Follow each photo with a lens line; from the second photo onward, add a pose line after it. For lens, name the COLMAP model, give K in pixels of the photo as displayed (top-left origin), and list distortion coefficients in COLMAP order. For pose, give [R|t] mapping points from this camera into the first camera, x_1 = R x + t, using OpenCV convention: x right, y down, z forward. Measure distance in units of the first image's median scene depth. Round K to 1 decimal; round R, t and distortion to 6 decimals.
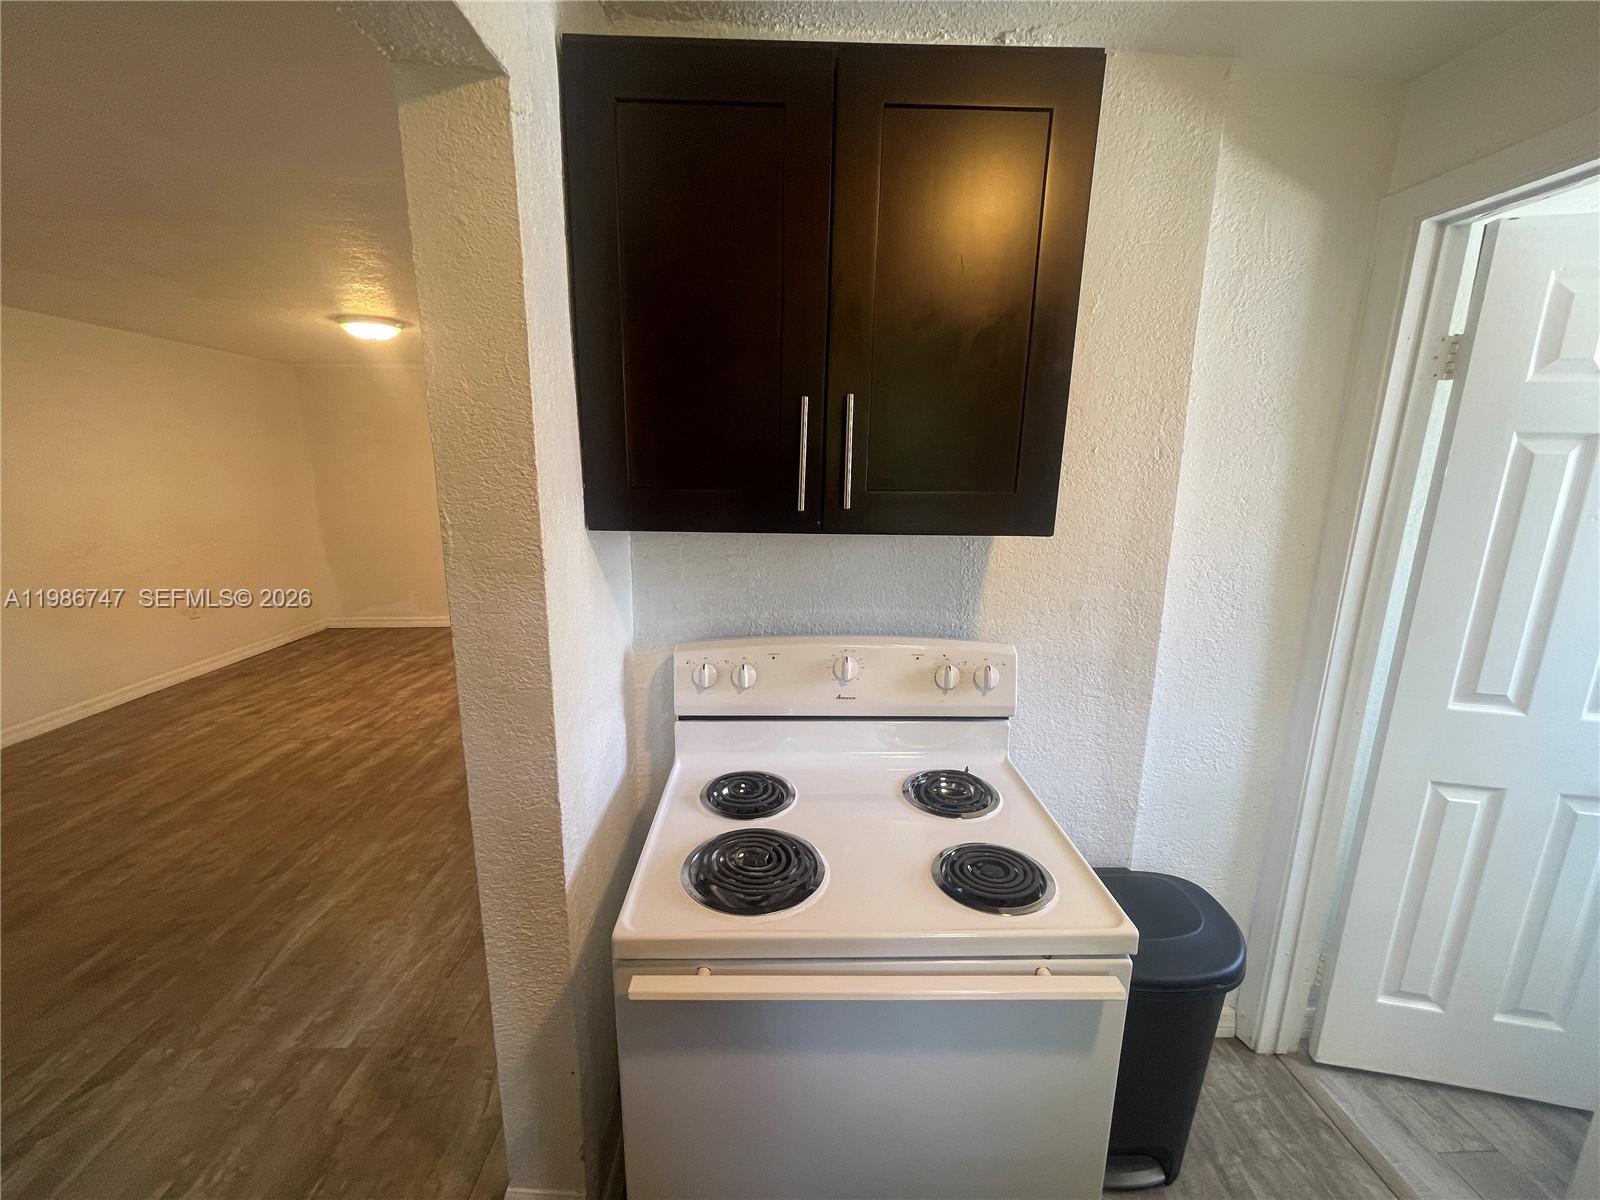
lens RADIAL K [[651.0, 0, 799.4], [0, 651.0, 607.0], [0, 0, 1]] dist [-0.002491, 0.001127]
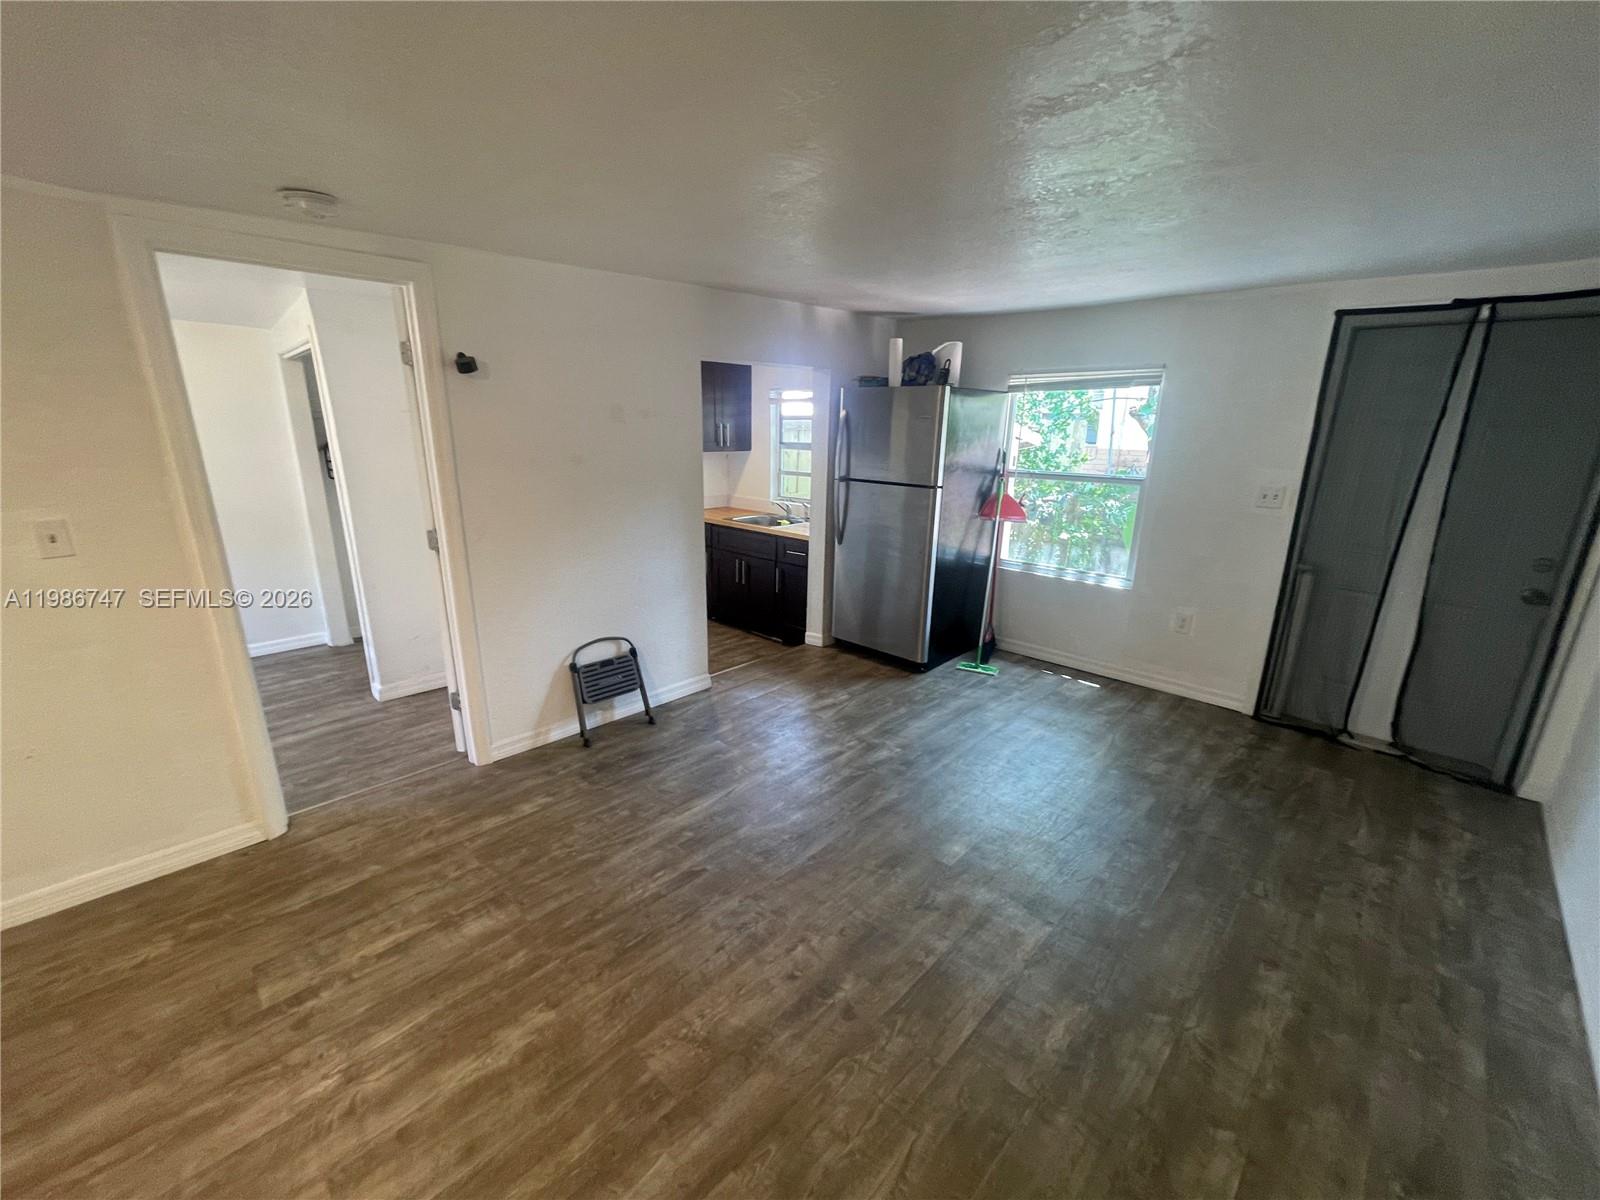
lens RADIAL K [[651.0, 0, 793.2], [0, 651.0, 602.0], [0, 0, 1]] dist [-0.002491, 0.001127]
pose [[-0.702136, -0.205371, 0.681783, -2.215281], [0.139918, 0.899040, 0.414909, -0.547602], [-0.698160, 0.386717, -0.602513, 1.940332]]
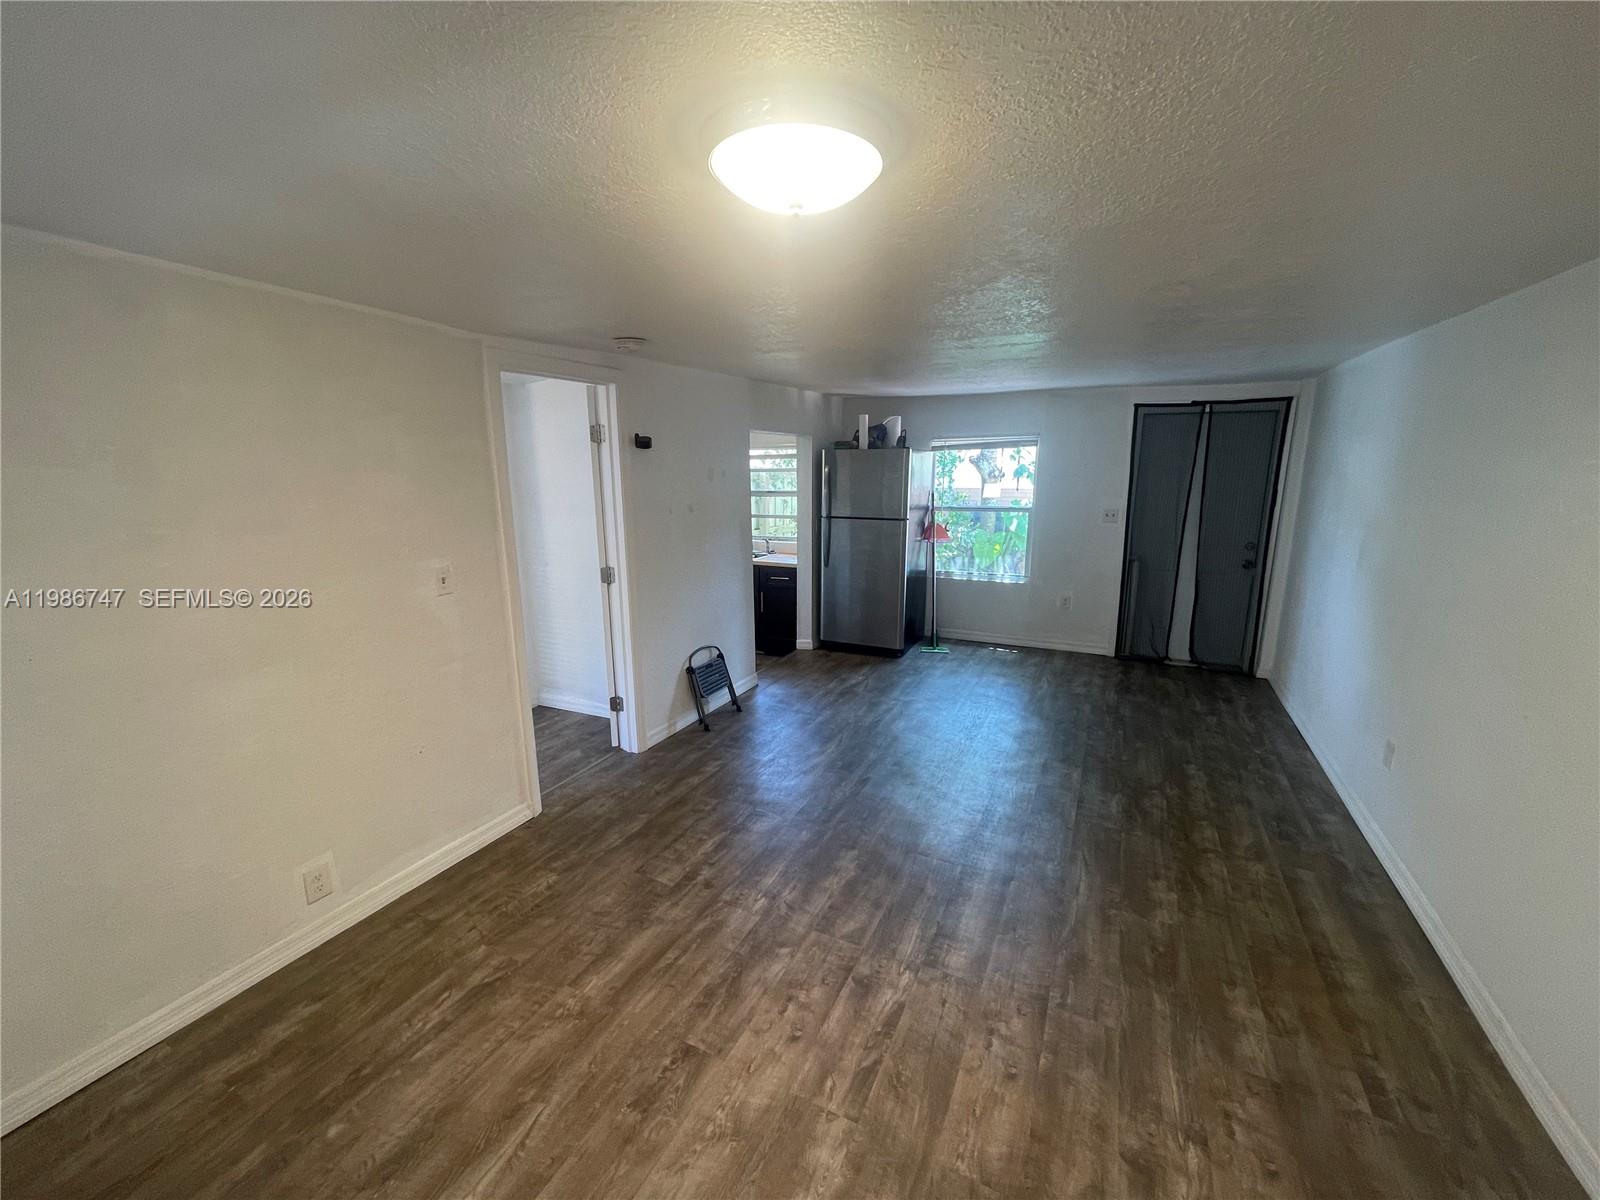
lens RADIAL K [[651.0, 0, 794.9], [0, 651.0, 597.9], [0, 0, 1]] dist [-0.002491, 0.001127]
pose [[-0.888212, -0.092039, 0.450121, -1.894376], [0.101631, 0.916096, 0.387865, -0.848035], [-0.448053, 0.390252, -0.804333, 3.076174]]
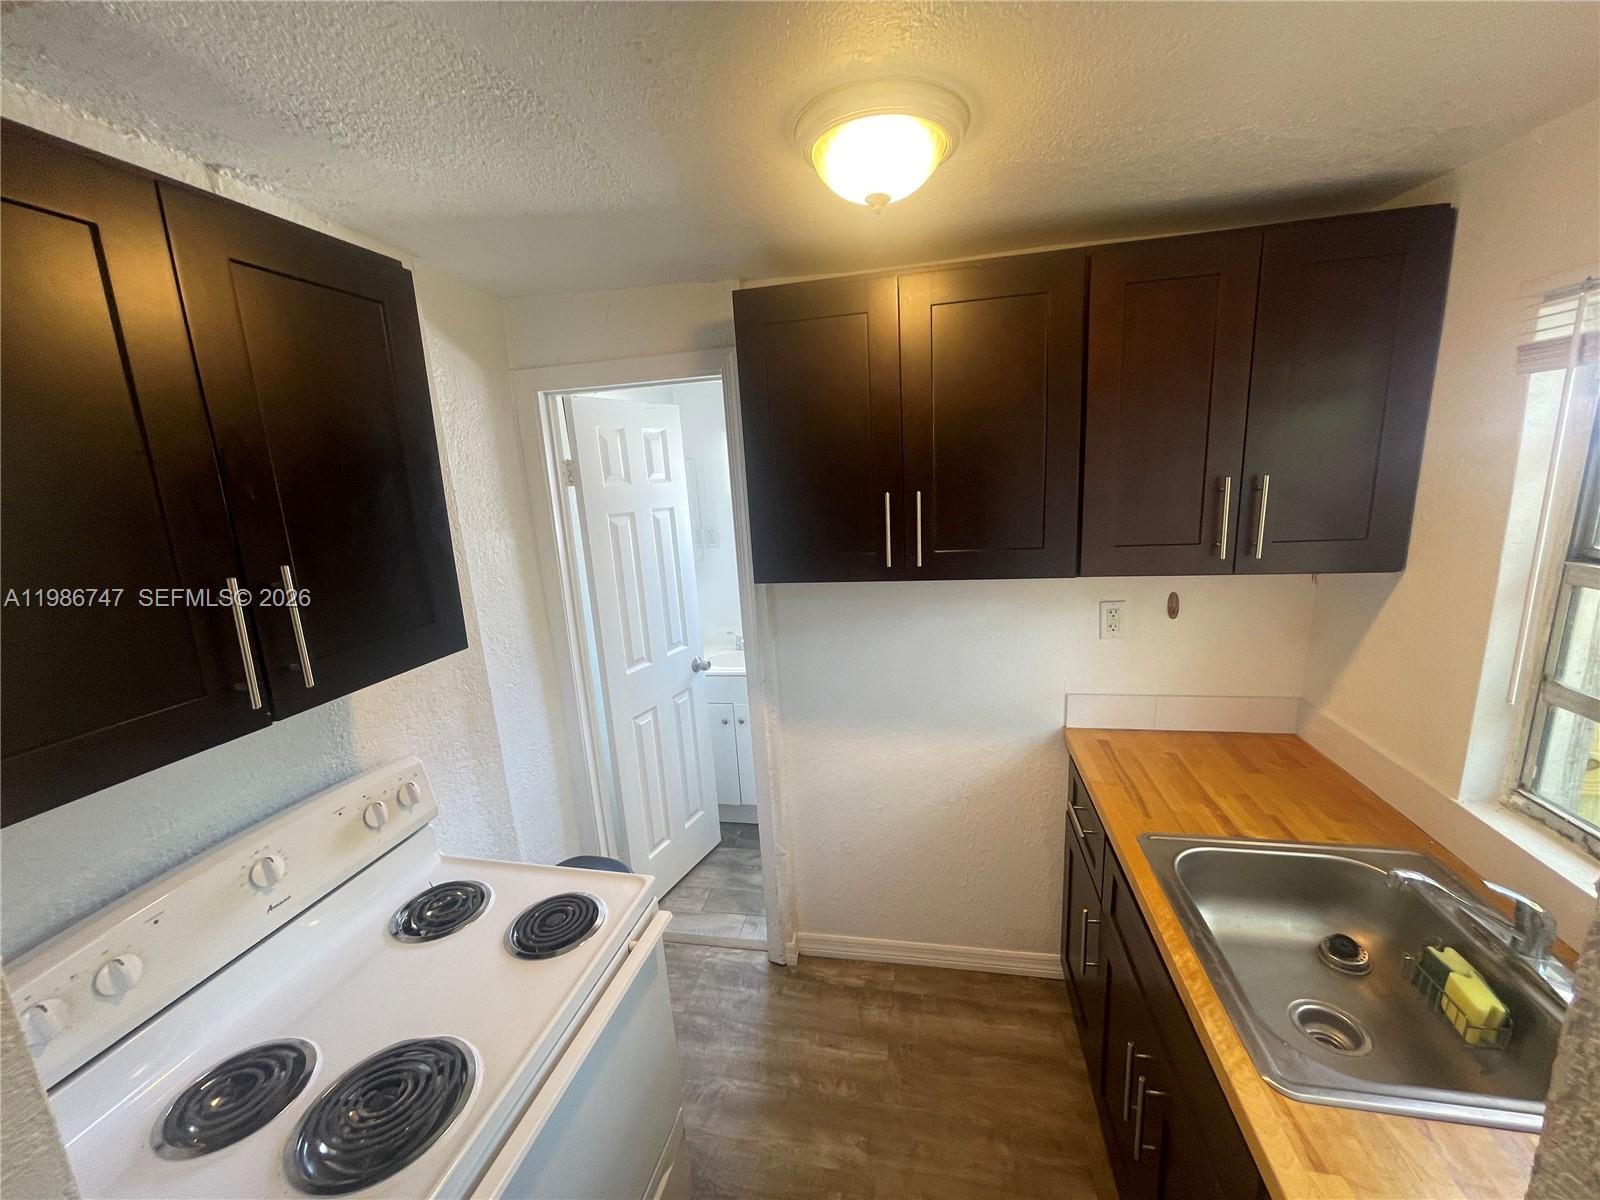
lens RADIAL K [[651.0, 0, 793.8], [0, 651.0, 605.3], [0, 0, 1]] dist [-0.002491, 0.001127]
pose [[0.245547, -0.230272, 0.941637, -0.417305], [0.275478, 0.947904, 0.159969, -0.155332], [-0.929418, 0.220120, 0.296190, 0.060403]]
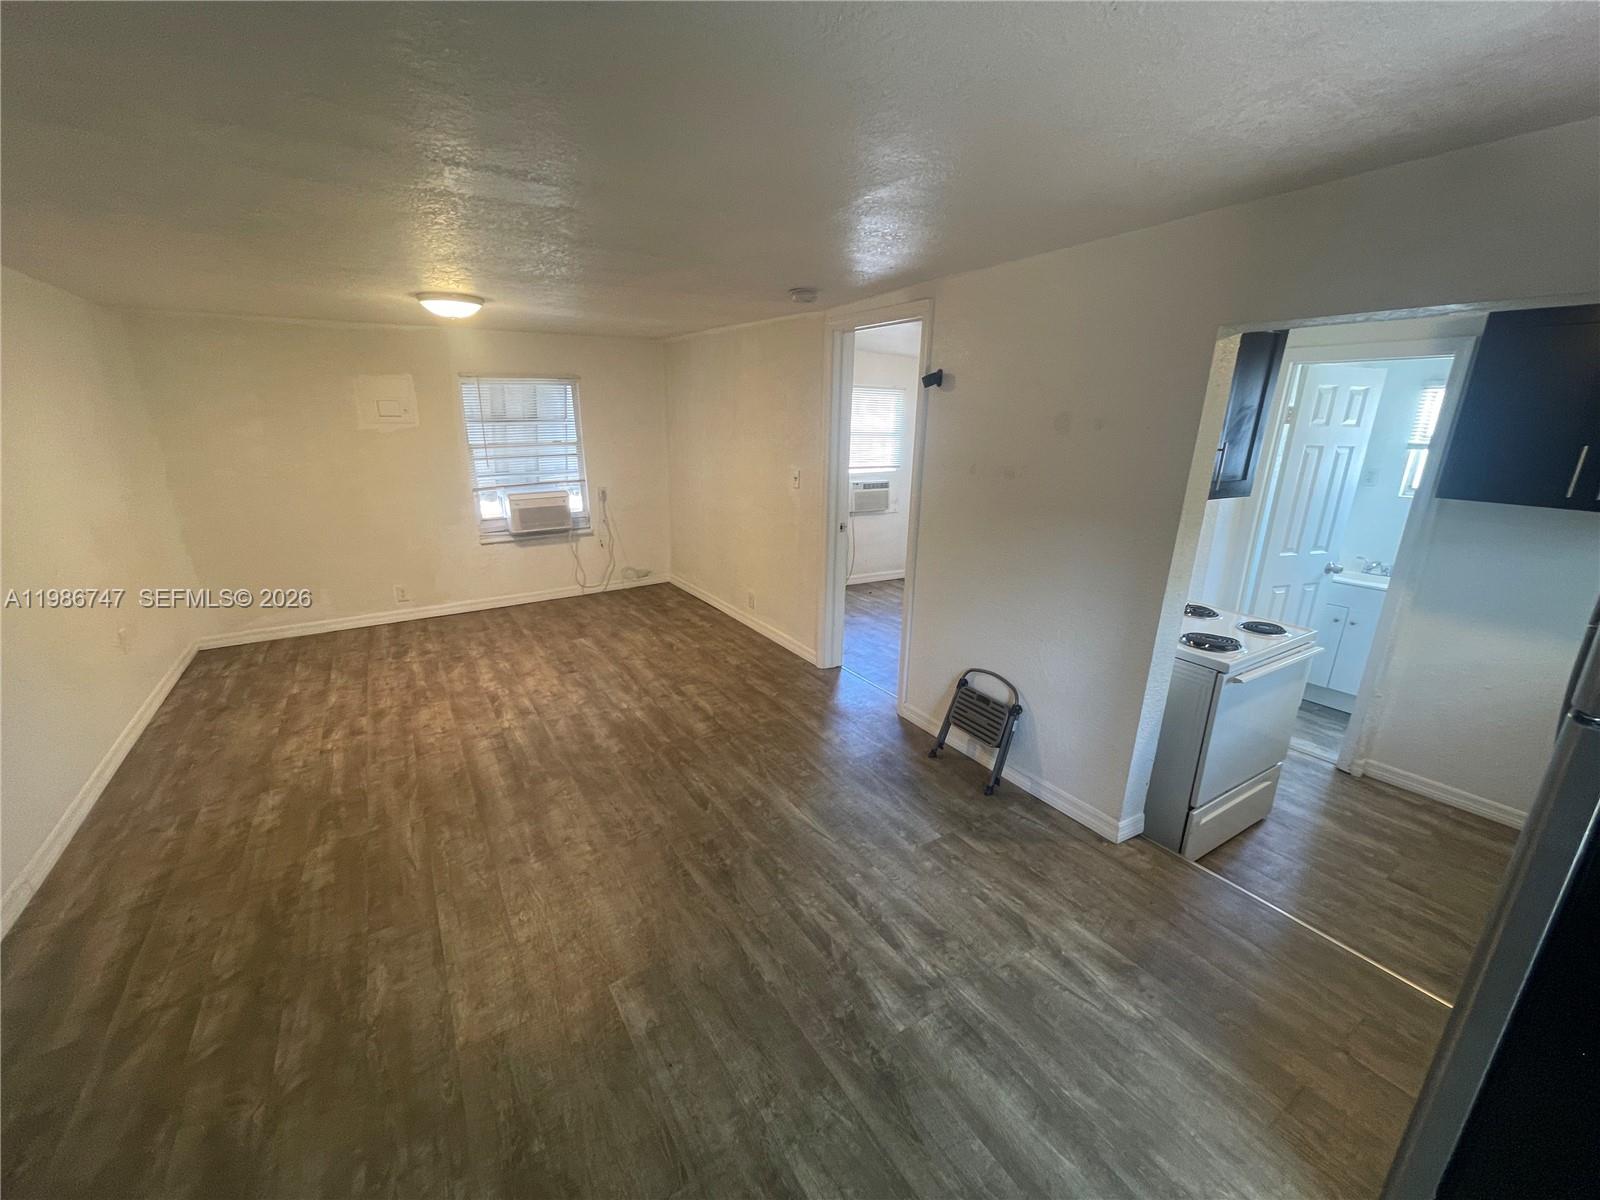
lens RADIAL K [[651.0, 0, 796.8], [0, 651.0, 602.2], [0, 0, 1]] dist [-0.002491, 0.001127]
pose [[0.854594, -0.139763, 0.500136, -1.766208], [0.104399, 0.989678, 0.098178, -0.098768], [-0.508695, -0.031689, 0.860364, -0.196902]]
